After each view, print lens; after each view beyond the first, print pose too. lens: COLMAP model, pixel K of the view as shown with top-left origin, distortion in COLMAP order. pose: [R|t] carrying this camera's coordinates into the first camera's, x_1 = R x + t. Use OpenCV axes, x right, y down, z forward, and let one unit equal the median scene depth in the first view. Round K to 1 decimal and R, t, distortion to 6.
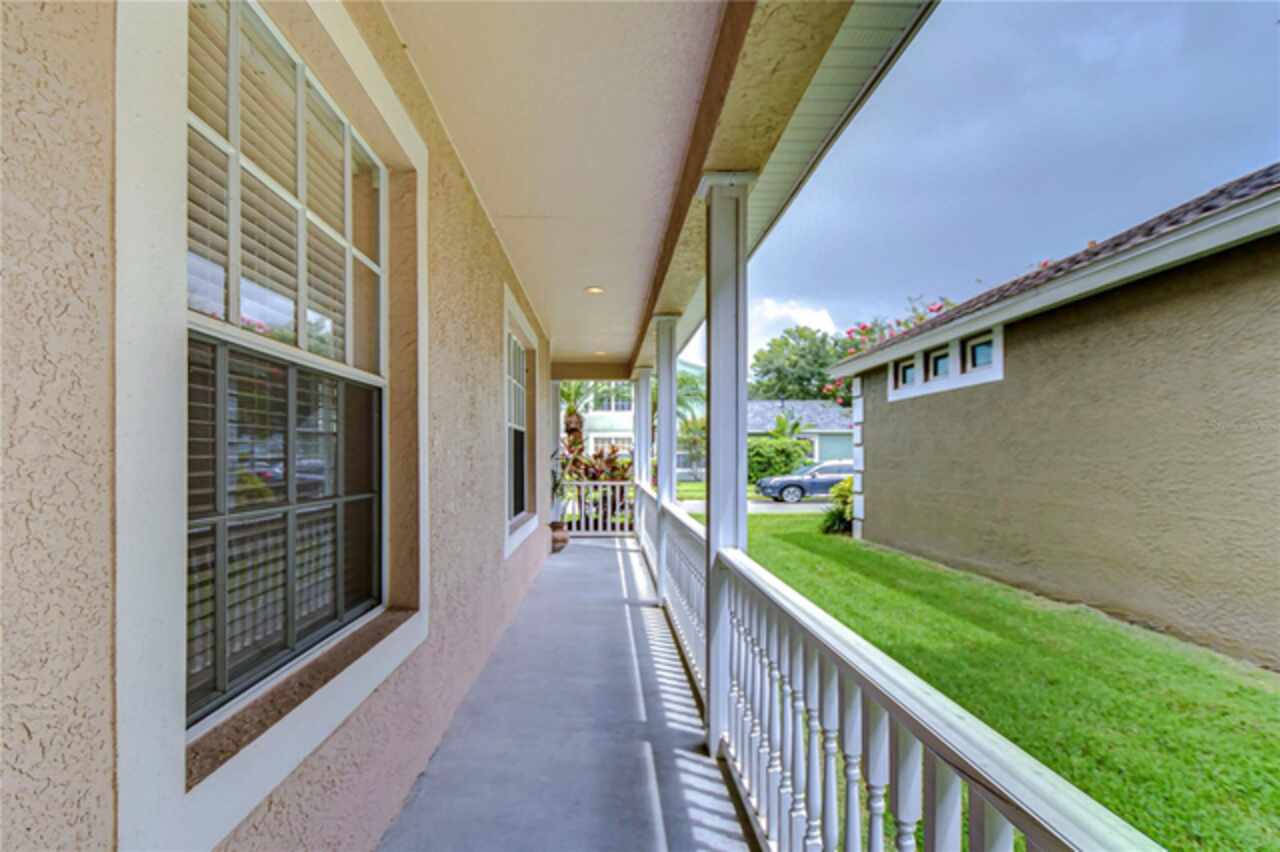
lens RADIAL K [[558.8, 0, 643.6], [0, 558.8, 452.6], [0, 0, 1]] dist [0.006287, -0.006271]
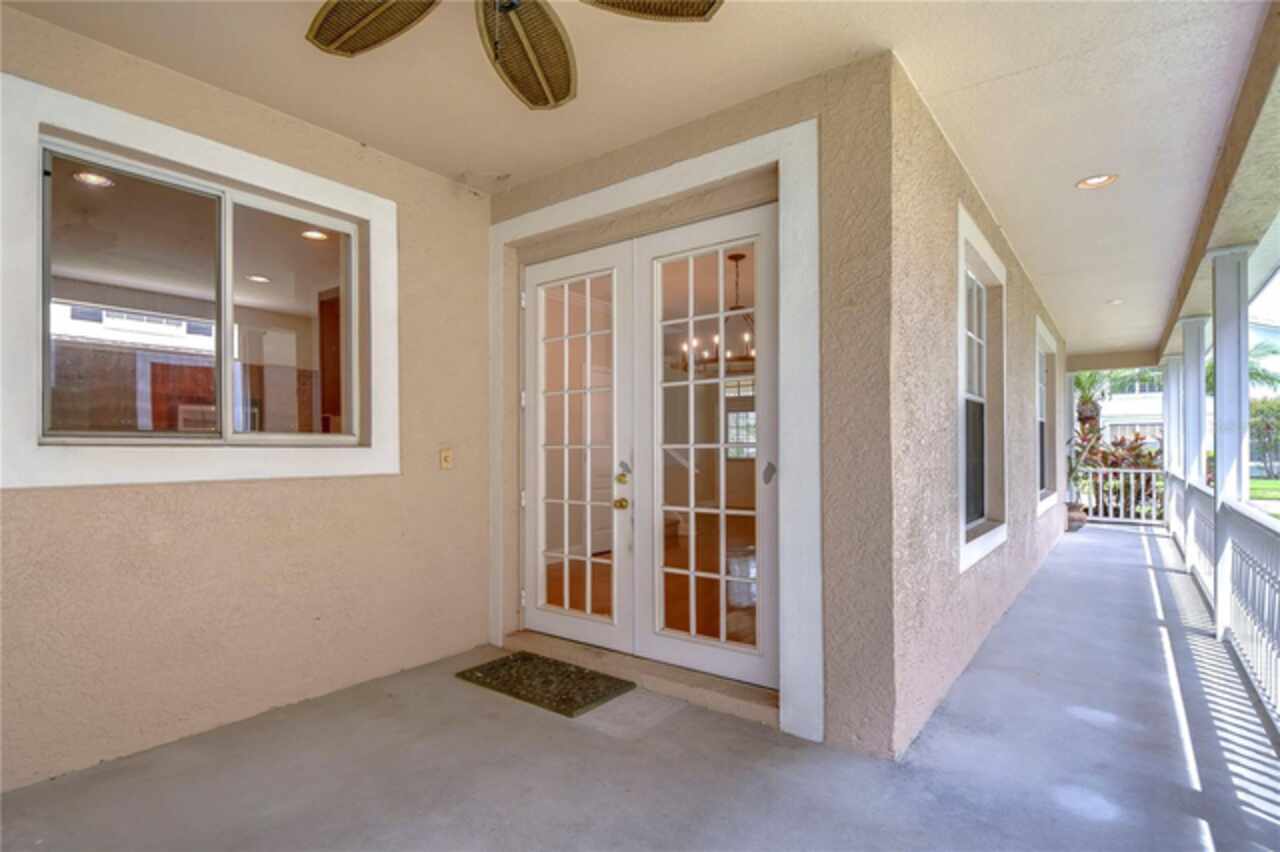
lens RADIAL K [[653.6, 0, 644.1], [0, 653.6, 445.7], [0, 0, 1]] dist [0.002184, -0.008689]
pose [[0.762473, -0.004612, -0.647004, 0.028201], [0.004359, 0.999989, -0.001992, 0.008508], [0.647005, -0.001301, 0.762484, -0.458907]]
